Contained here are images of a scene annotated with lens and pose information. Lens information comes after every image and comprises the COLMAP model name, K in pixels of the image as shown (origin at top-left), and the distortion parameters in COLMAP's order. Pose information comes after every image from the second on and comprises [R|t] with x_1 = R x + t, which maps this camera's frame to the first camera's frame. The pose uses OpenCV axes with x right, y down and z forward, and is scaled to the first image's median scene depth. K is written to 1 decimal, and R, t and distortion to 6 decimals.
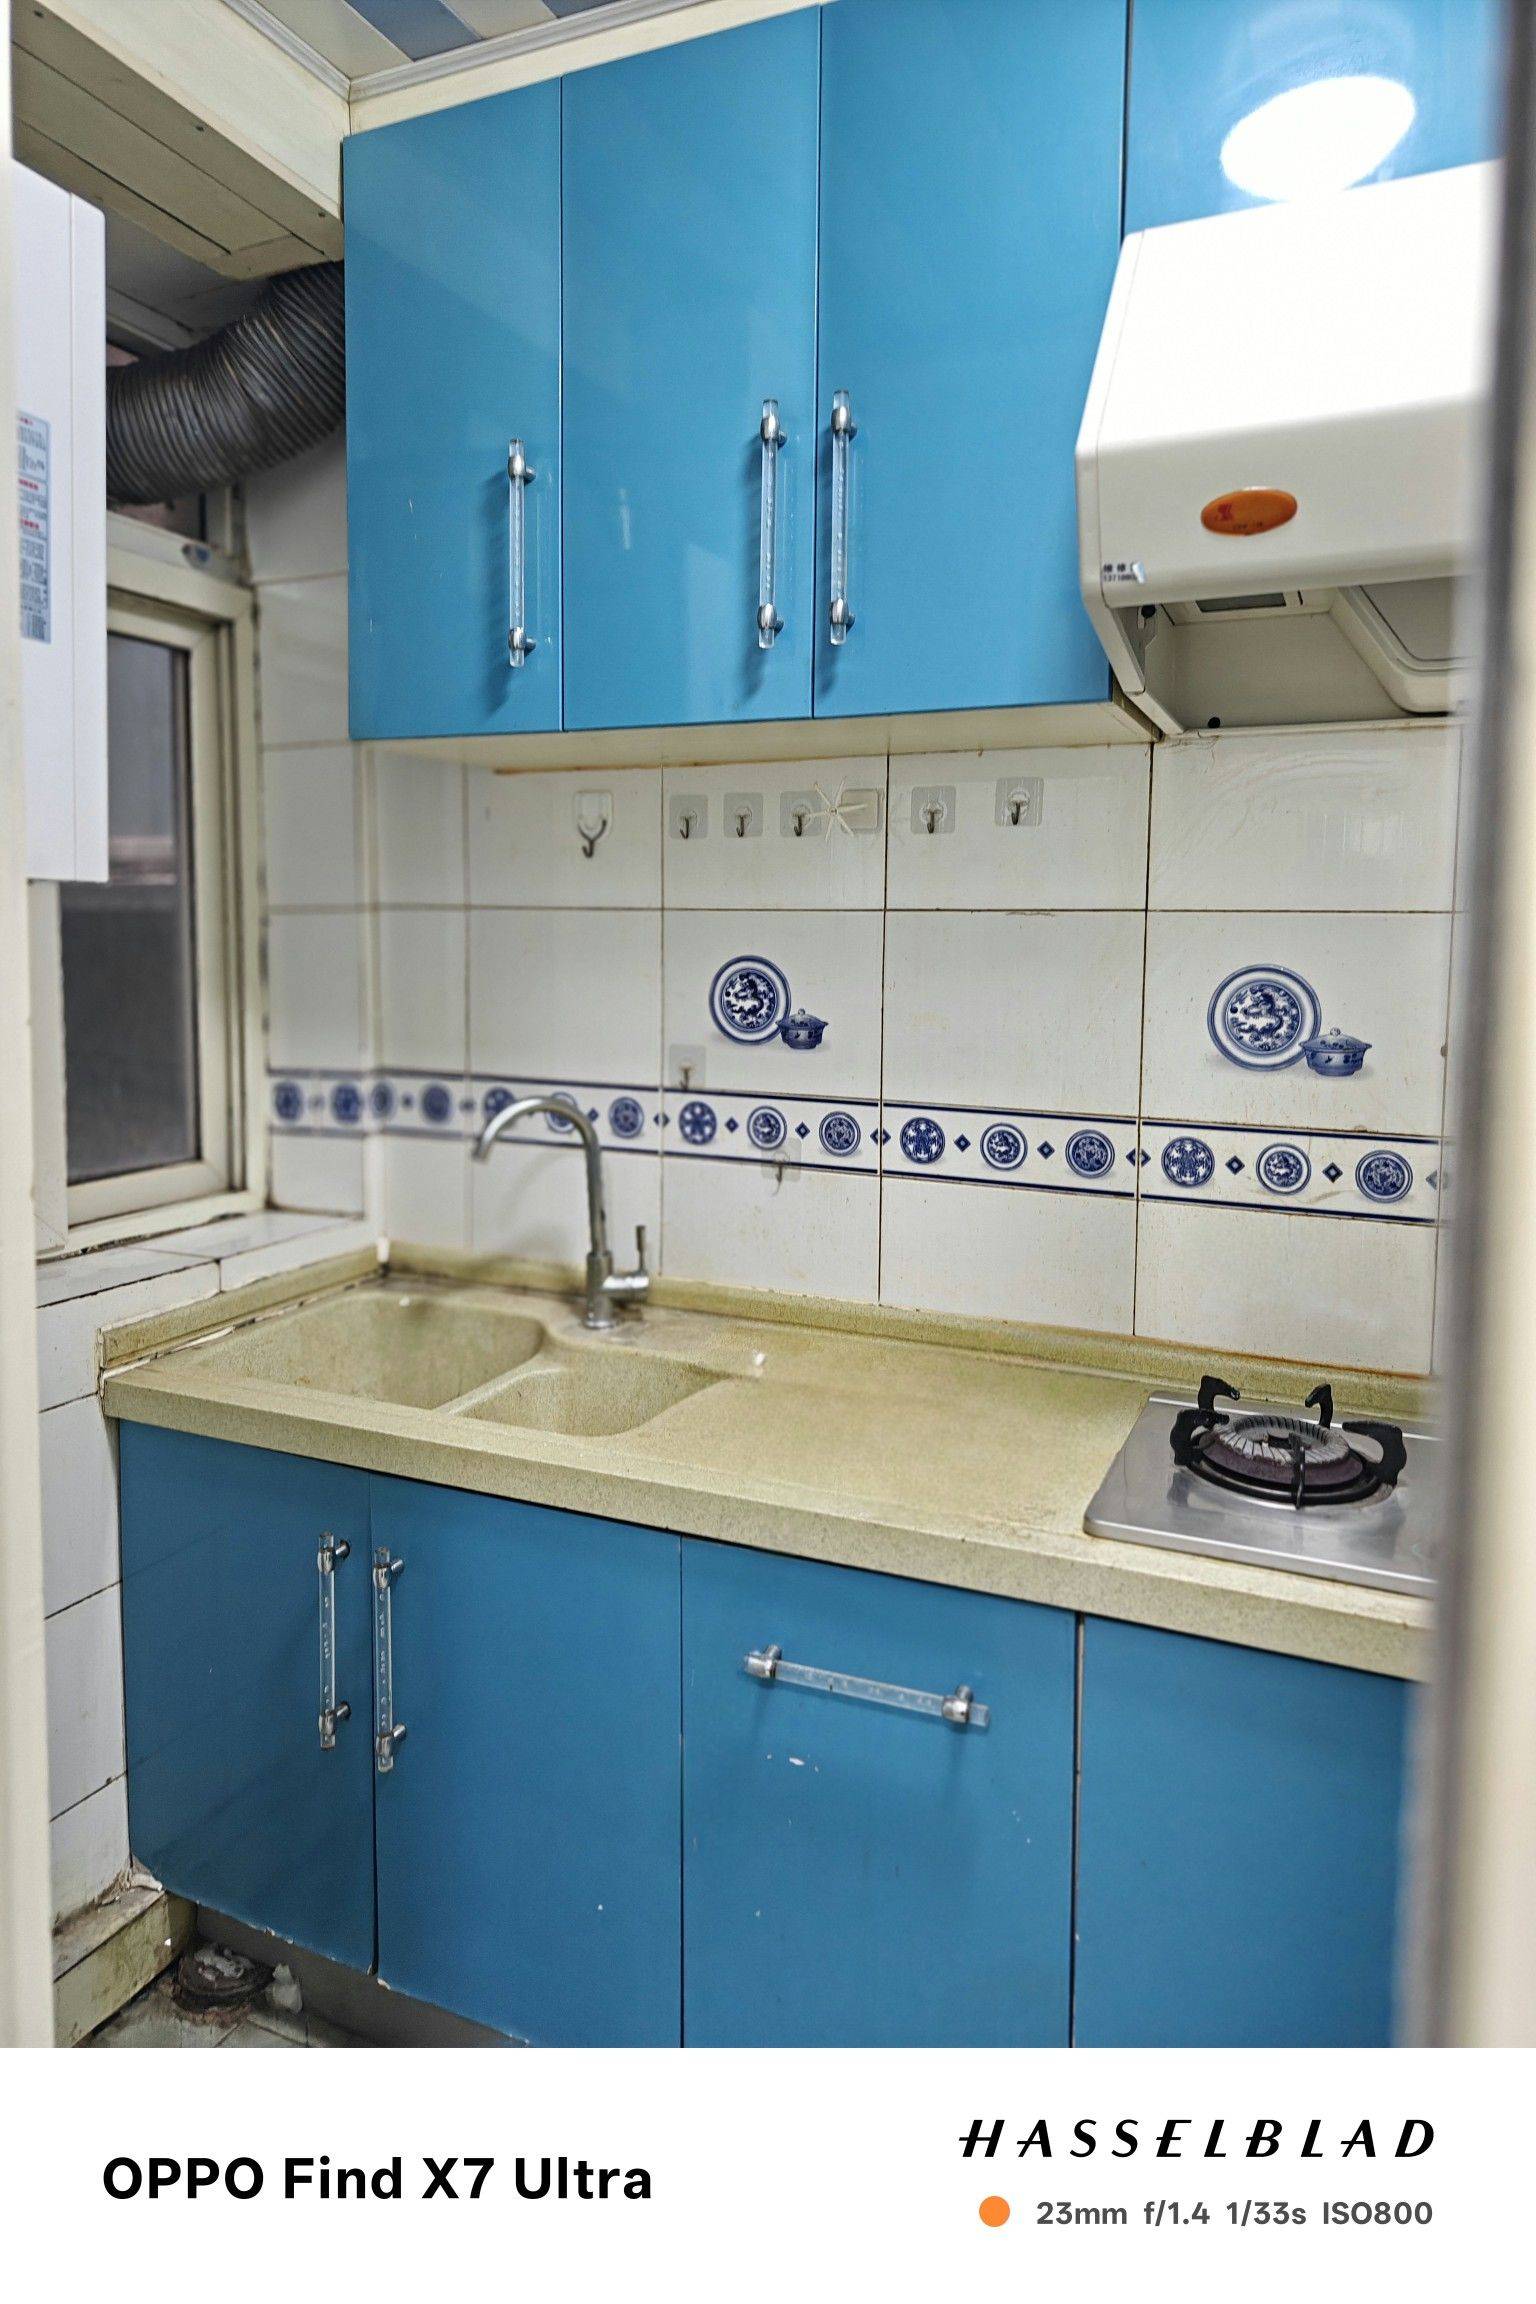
lens RADIAL K [[1381.2, 0, 774.7], [0, 1381.2, 1027.1], [0, 0, 1]] dist [0.007624, 0.000342]
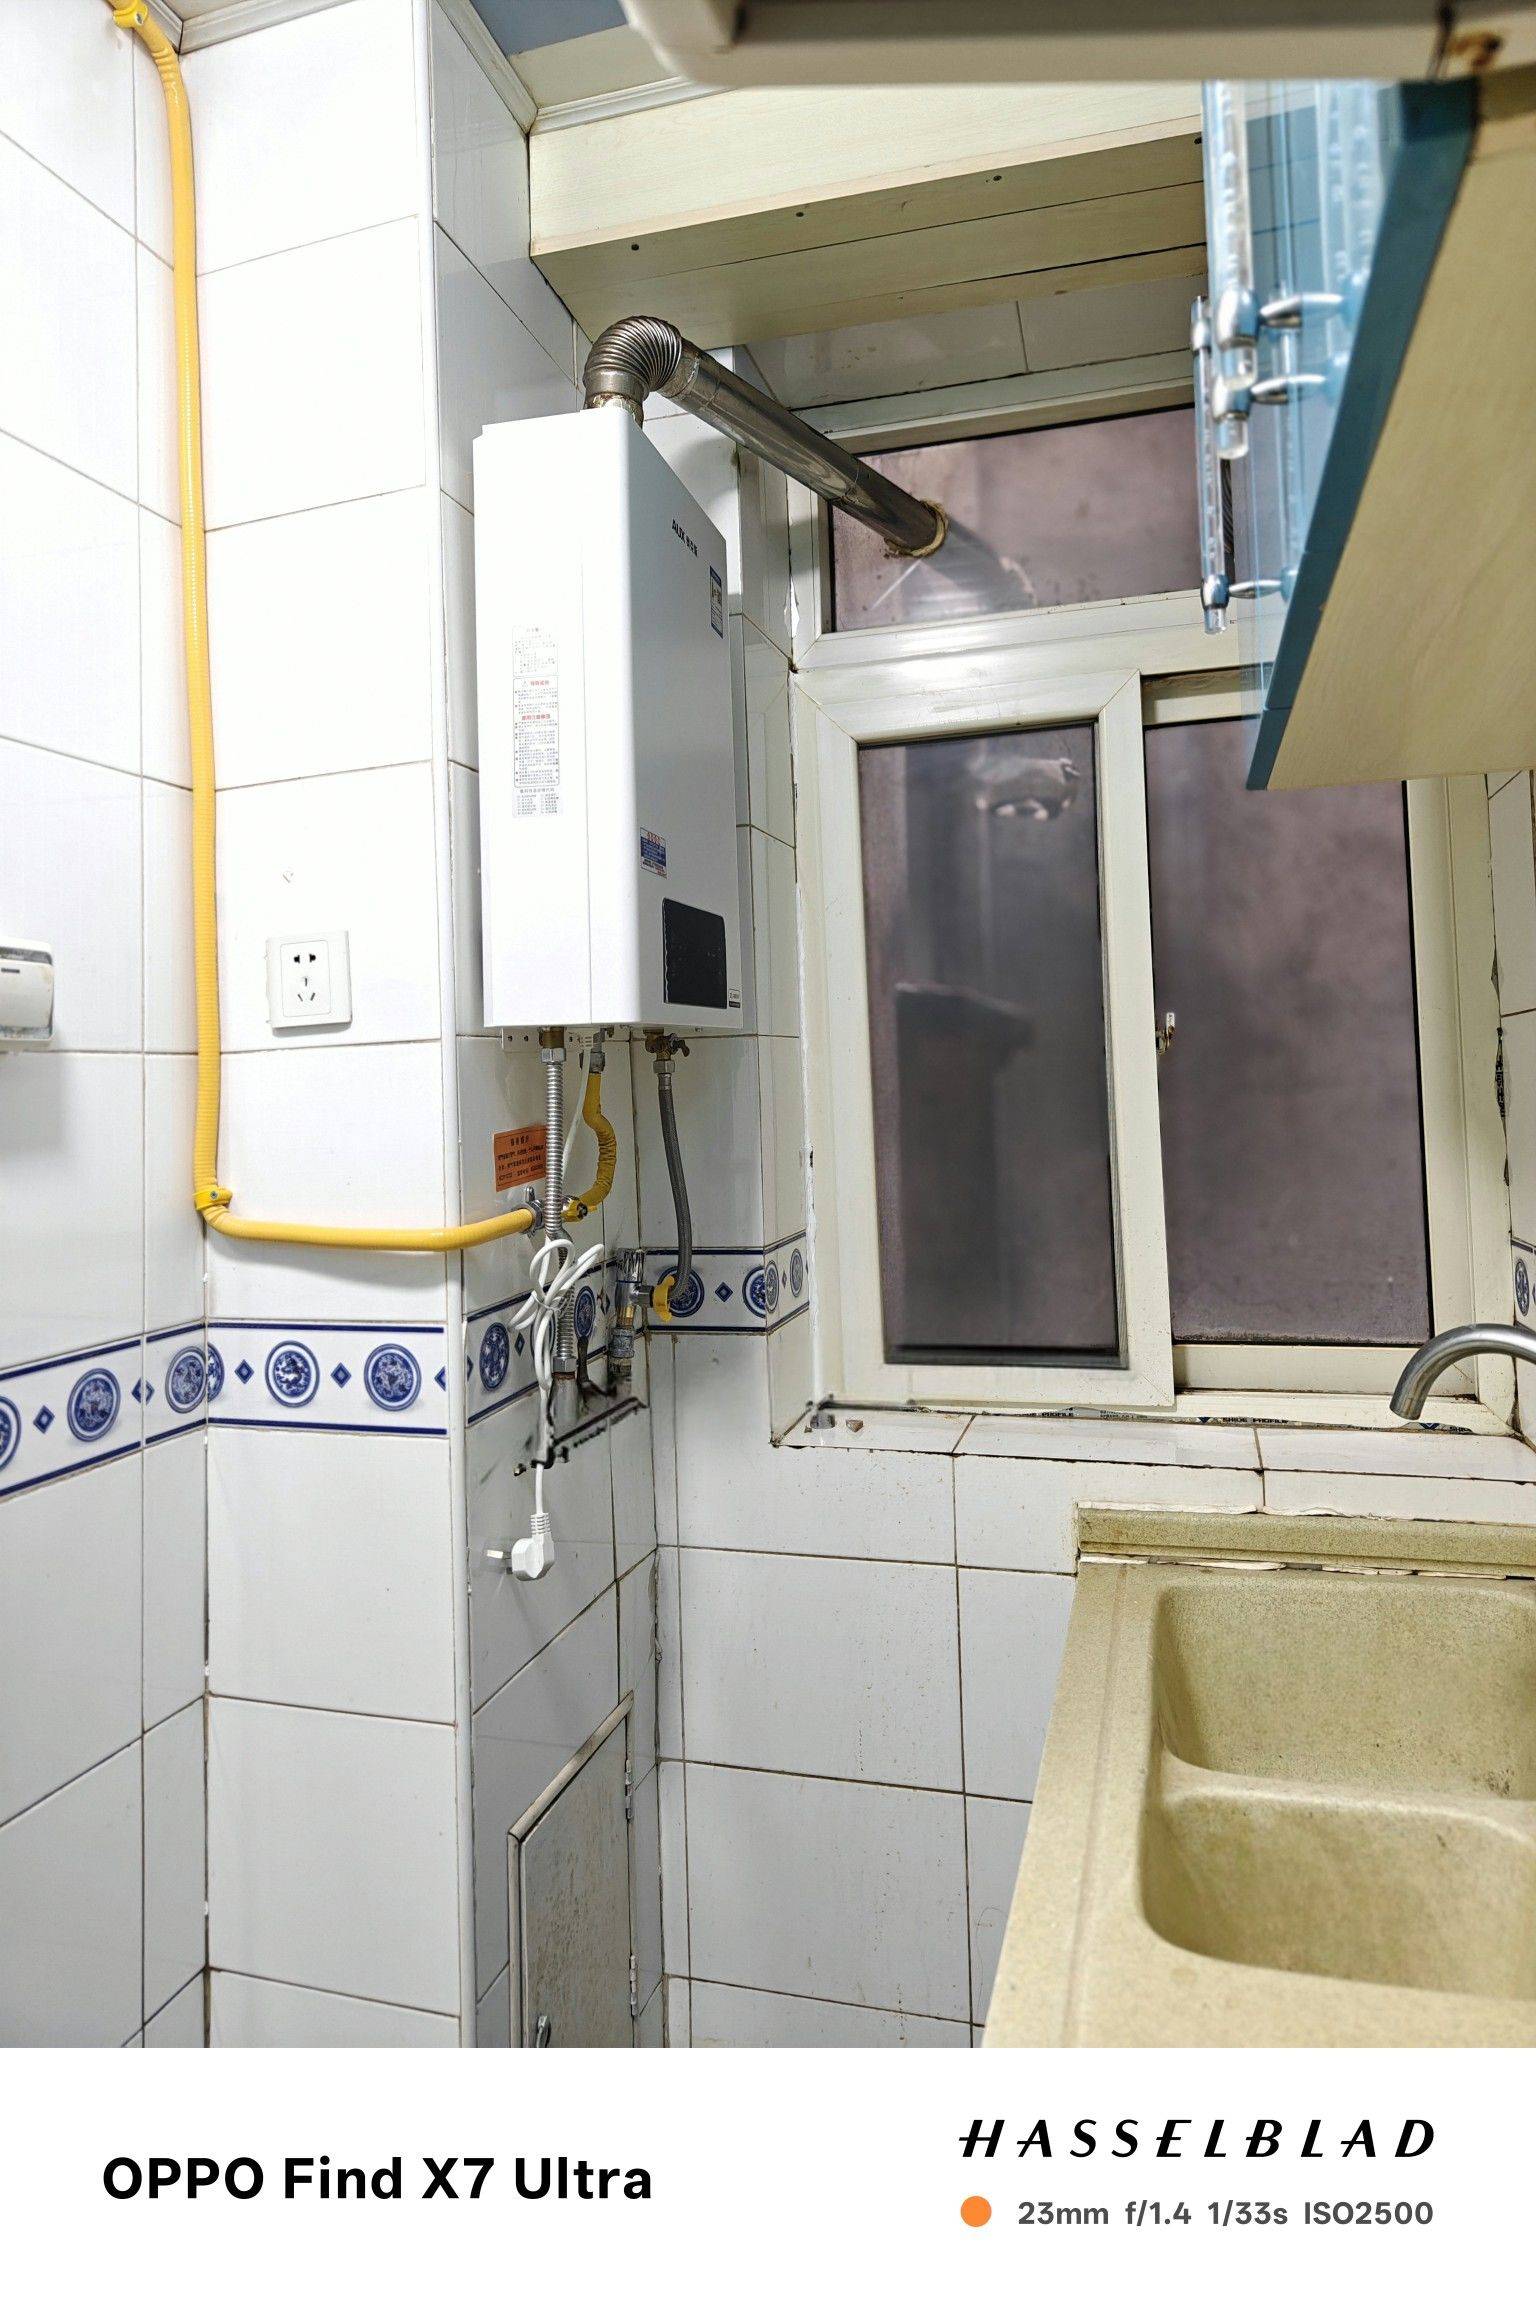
lens RADIAL K [[1381.2, 0, 774.7], [0, 1381.2, 1027.1], [0, 0, 1]] dist [0.007624, 0.000342]
pose [[0.140405, -0.050989, -0.988780, 0.307886], [-0.033723, 0.997847, -0.056245, -0.025910], [0.989520, 0.041241, 0.138383, 0.533443]]
